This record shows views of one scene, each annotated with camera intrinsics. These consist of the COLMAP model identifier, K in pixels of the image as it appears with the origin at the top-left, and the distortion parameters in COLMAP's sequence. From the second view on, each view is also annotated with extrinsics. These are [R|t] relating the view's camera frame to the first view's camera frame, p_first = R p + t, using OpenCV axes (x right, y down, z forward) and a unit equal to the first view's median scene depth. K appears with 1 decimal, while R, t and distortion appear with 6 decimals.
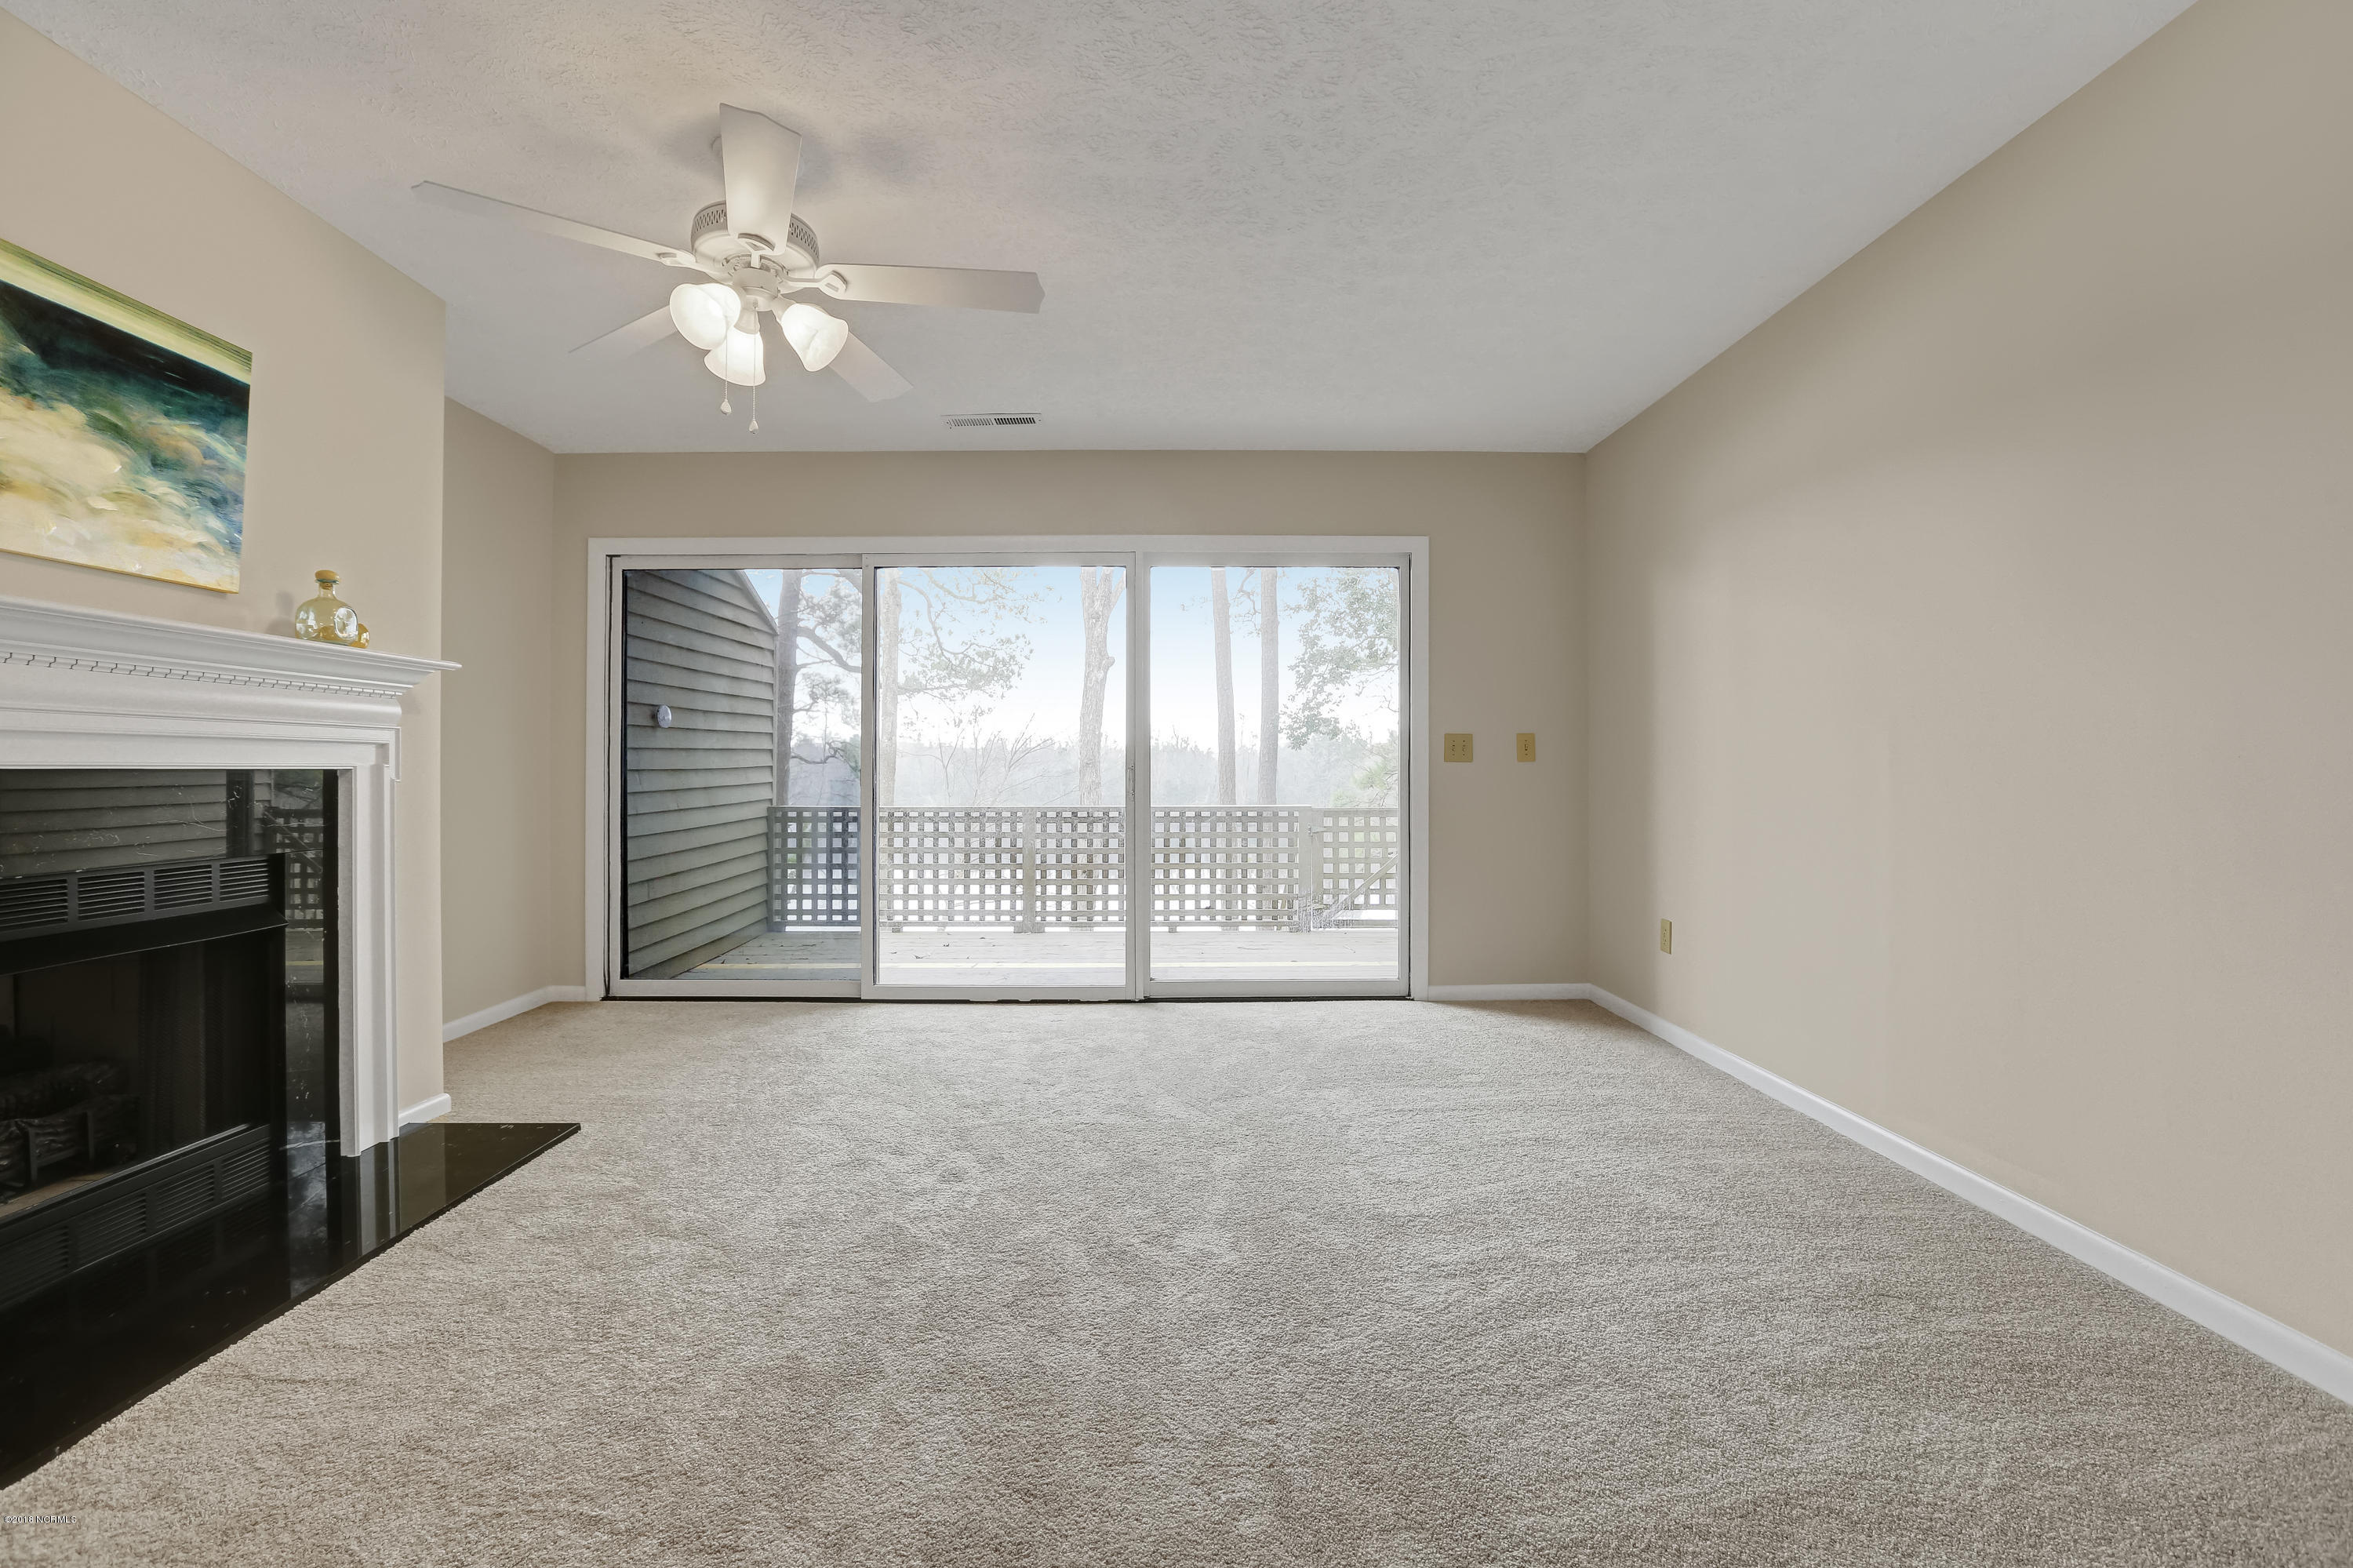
lens RADIAL K [[1097.5, 0, 1176.1], [0, 1097.5, 757.6], [0, 0, 1]] dist [-0.001931, -0.000579]
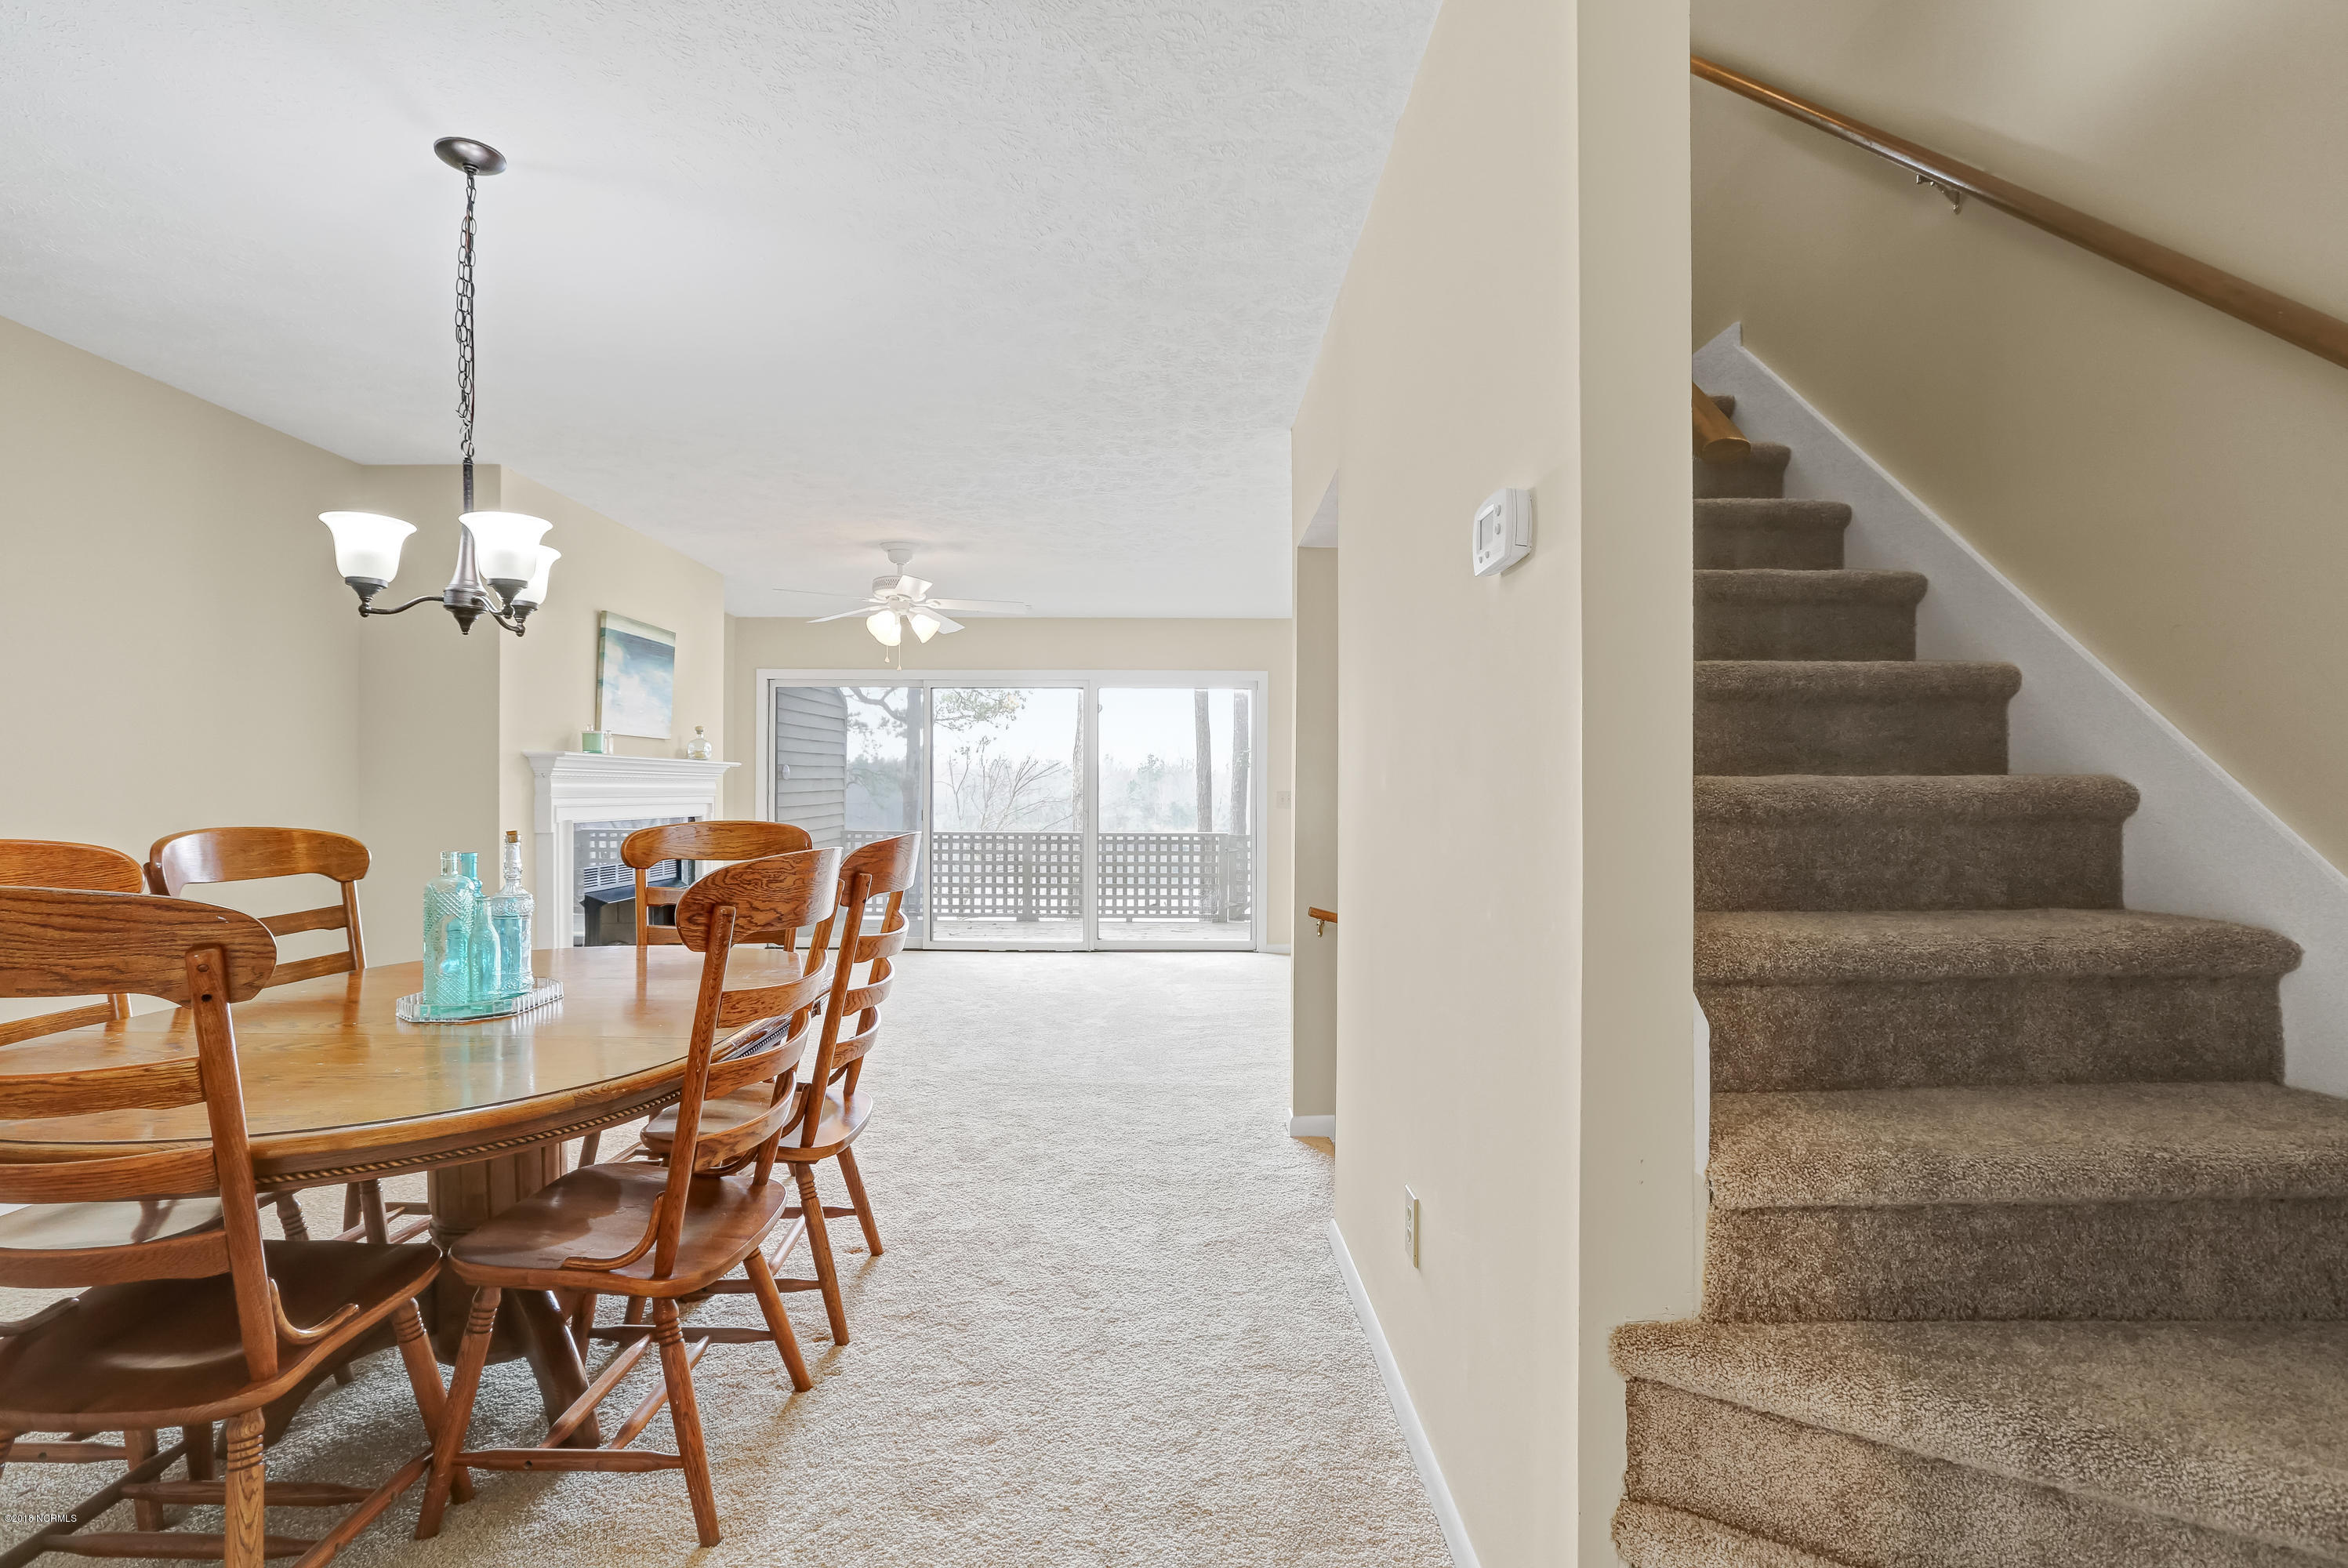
lens RADIAL K [[1100.7, 0, 1123.6], [0, 1100.7, 792.8], [0, 0, 1]] dist [0.000613, 0.022306]
pose [[0.998665, 0.000690, -0.051656, 0.149741], [-0.000021, 0.999916, 0.012934, -0.057518], [0.051660, -0.012915, 0.998581, -0.964287]]
